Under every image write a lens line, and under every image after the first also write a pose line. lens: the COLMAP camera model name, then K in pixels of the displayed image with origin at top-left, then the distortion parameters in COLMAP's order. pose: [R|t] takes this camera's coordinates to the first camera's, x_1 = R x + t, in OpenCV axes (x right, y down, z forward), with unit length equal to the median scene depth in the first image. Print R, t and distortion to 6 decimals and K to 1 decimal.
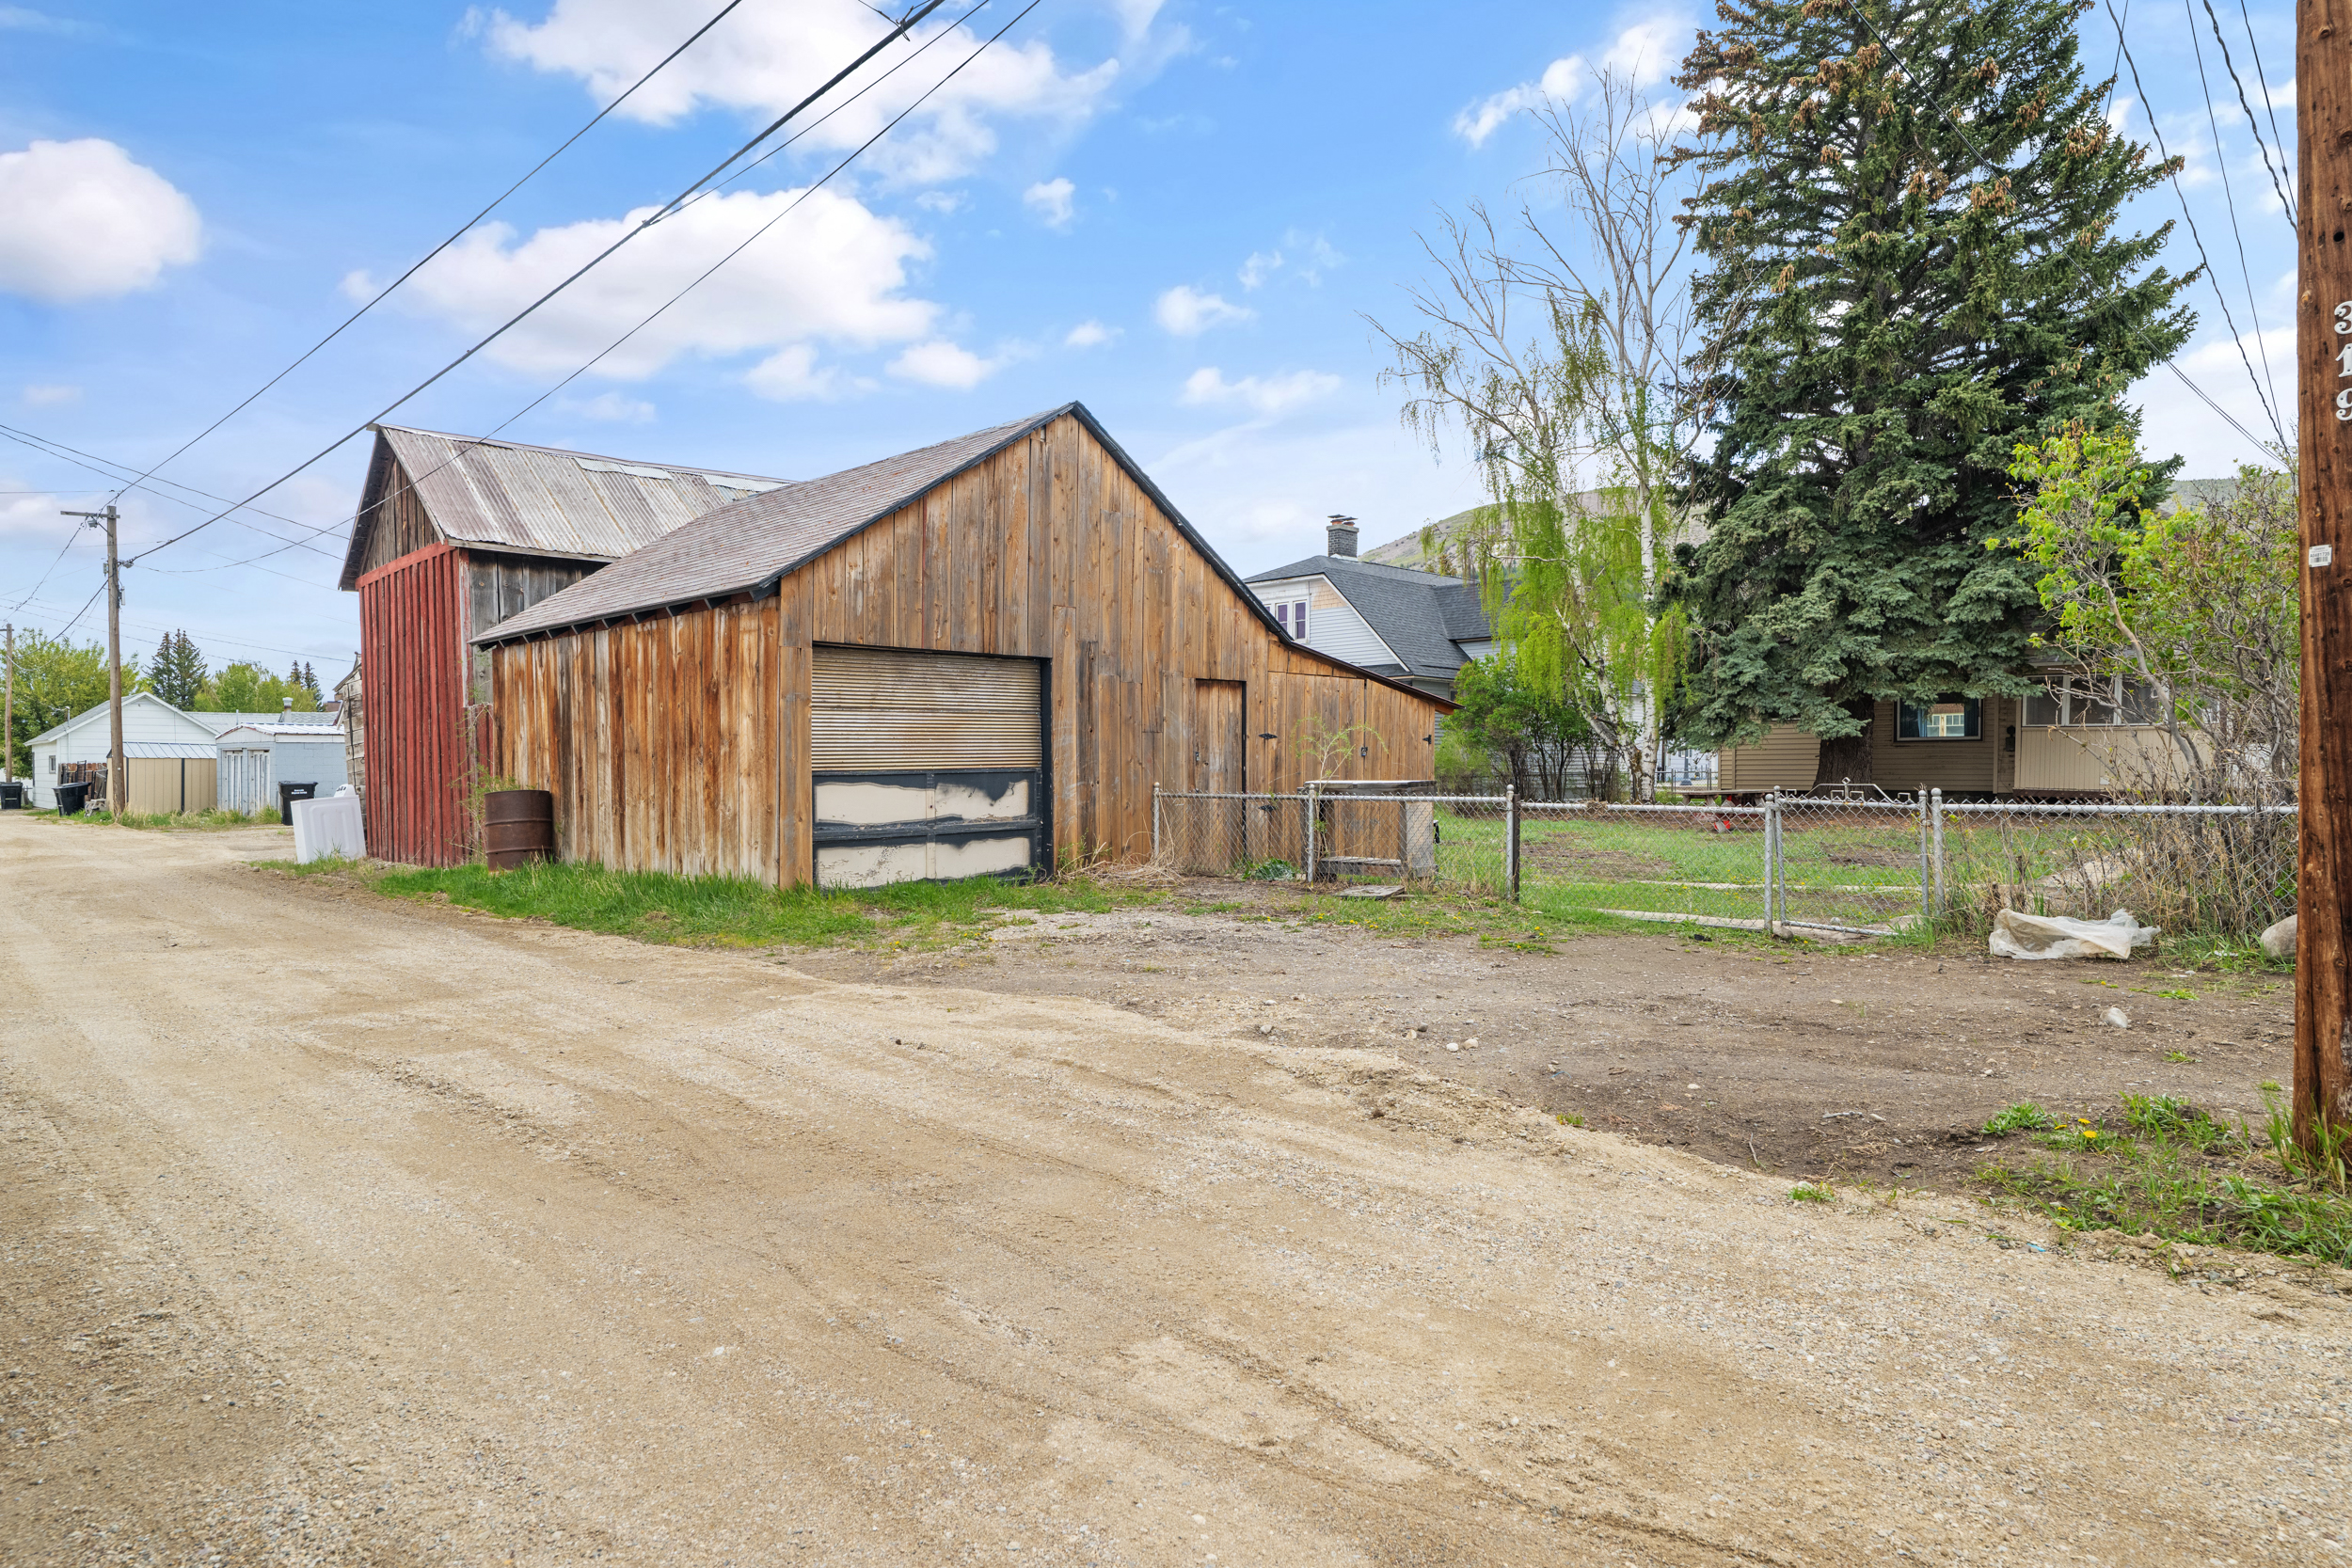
lens RADIAL K [[1261.7, 0, 1179.9], [0, 1261.7, 806.1], [0, 0, 1]] dist [-0.001189, -0.001804]
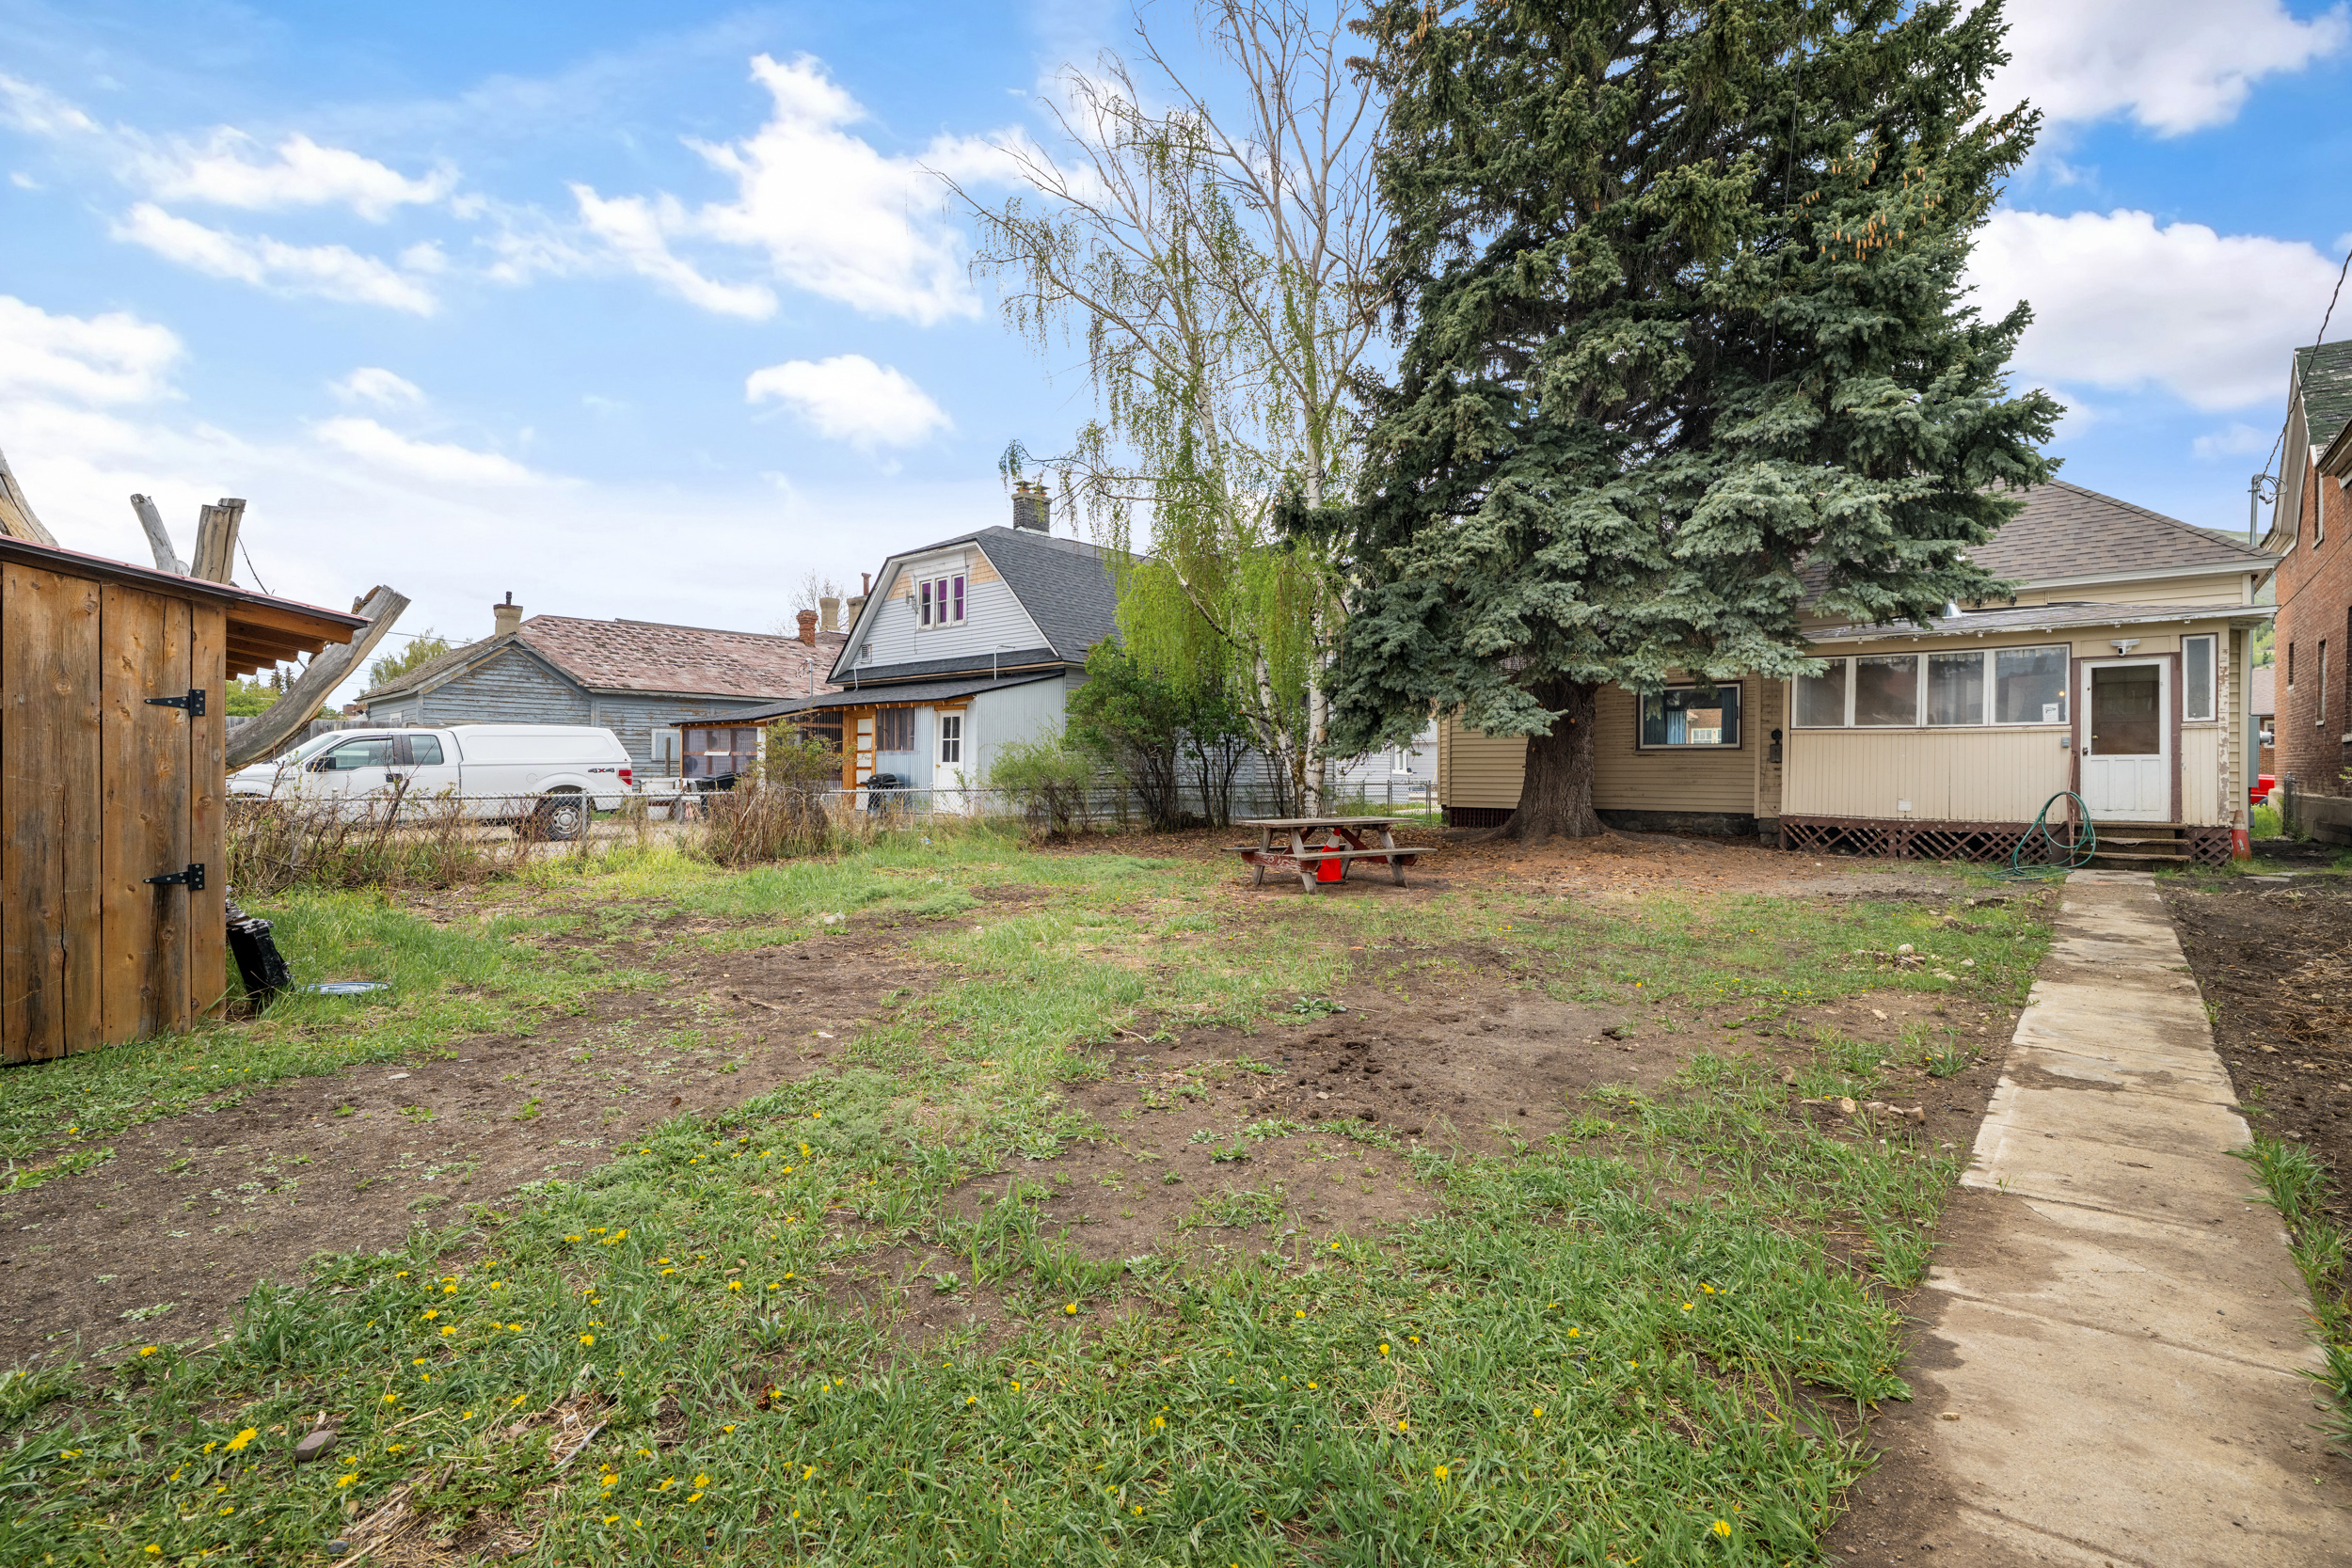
lens RADIAL K [[1035.5, 0, 1179.2], [0, 1035.5, 774.7], [0, 0, 1]] dist [-0.000737, 0.000185]
pose [[0.998261, 0.010005, 0.058093, 0.302465], [-0.008420, 0.999587, -0.027468, -0.018156], [-0.058343, 0.026931, 0.997933, 0.457419]]
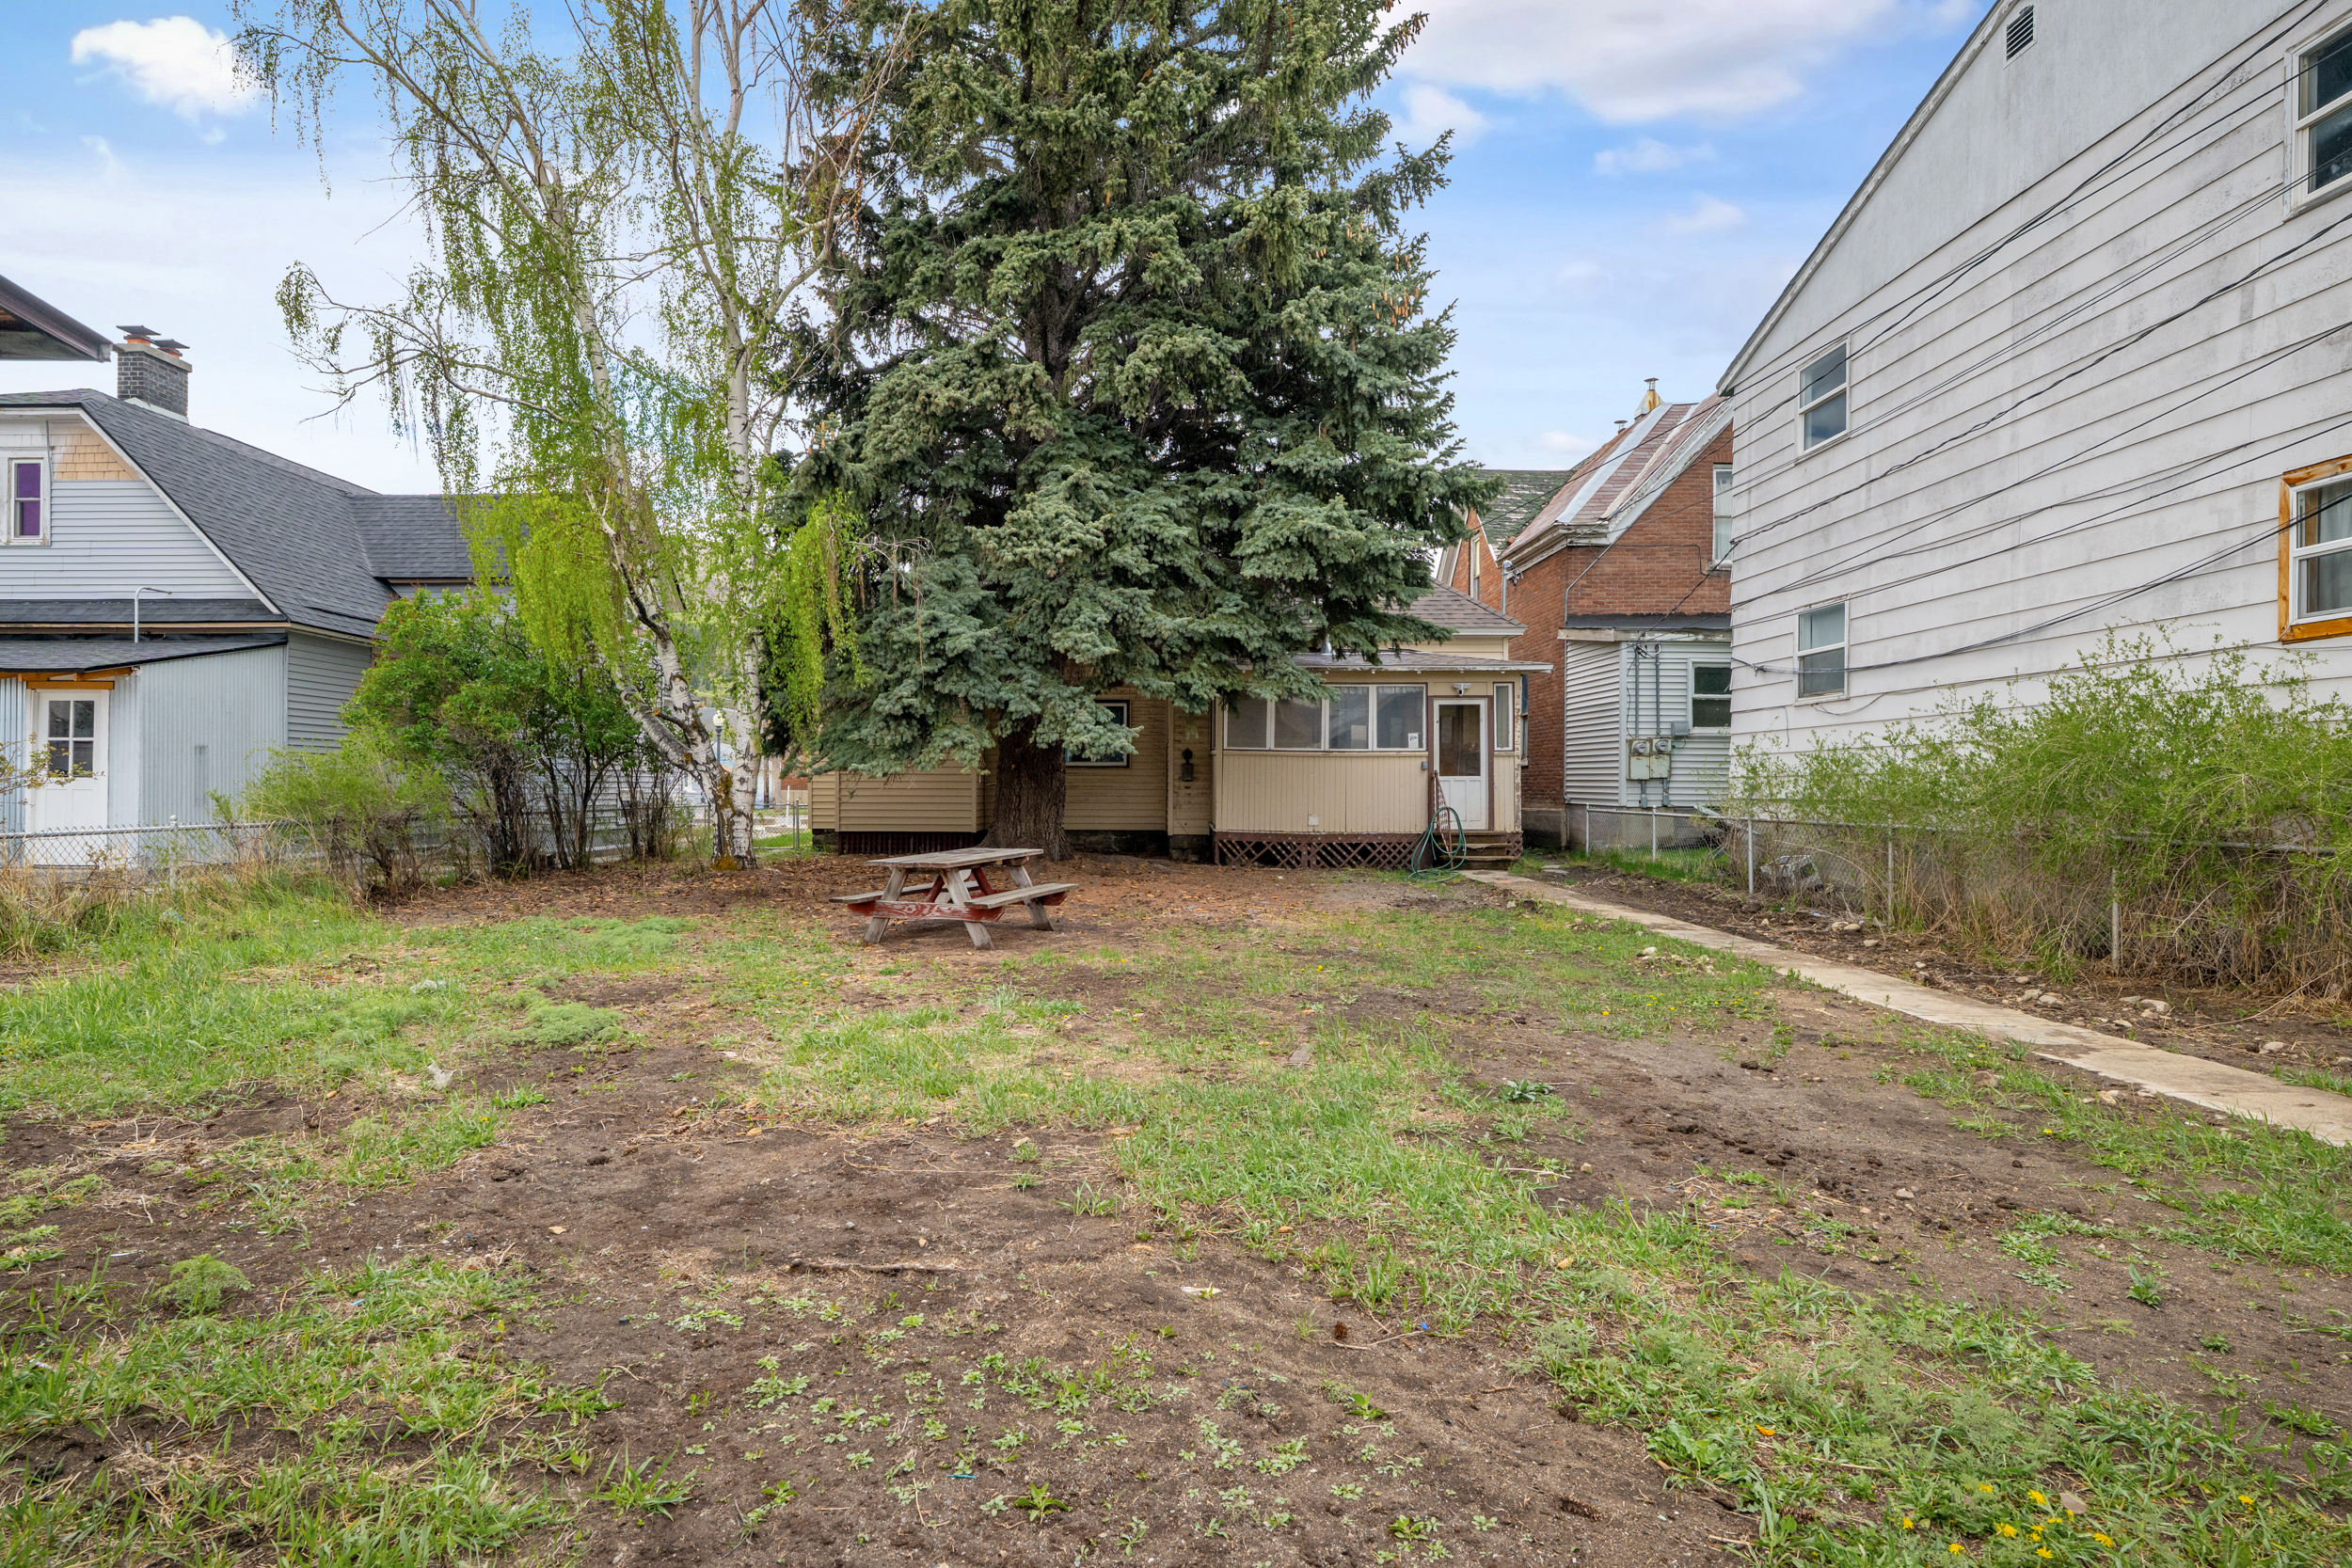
lens RADIAL K [[1148.8, 0, 1085.4], [0, 1148.8, 794.8], [0, 0, 1]] dist [0.000050, -0.000111]
pose [[0.740641, 0.003278, 0.671893, 0.149548], [0.014493, 0.999678, -0.020852, -0.023632], [-0.671744, 0.025182, 0.740355, 0.581018]]
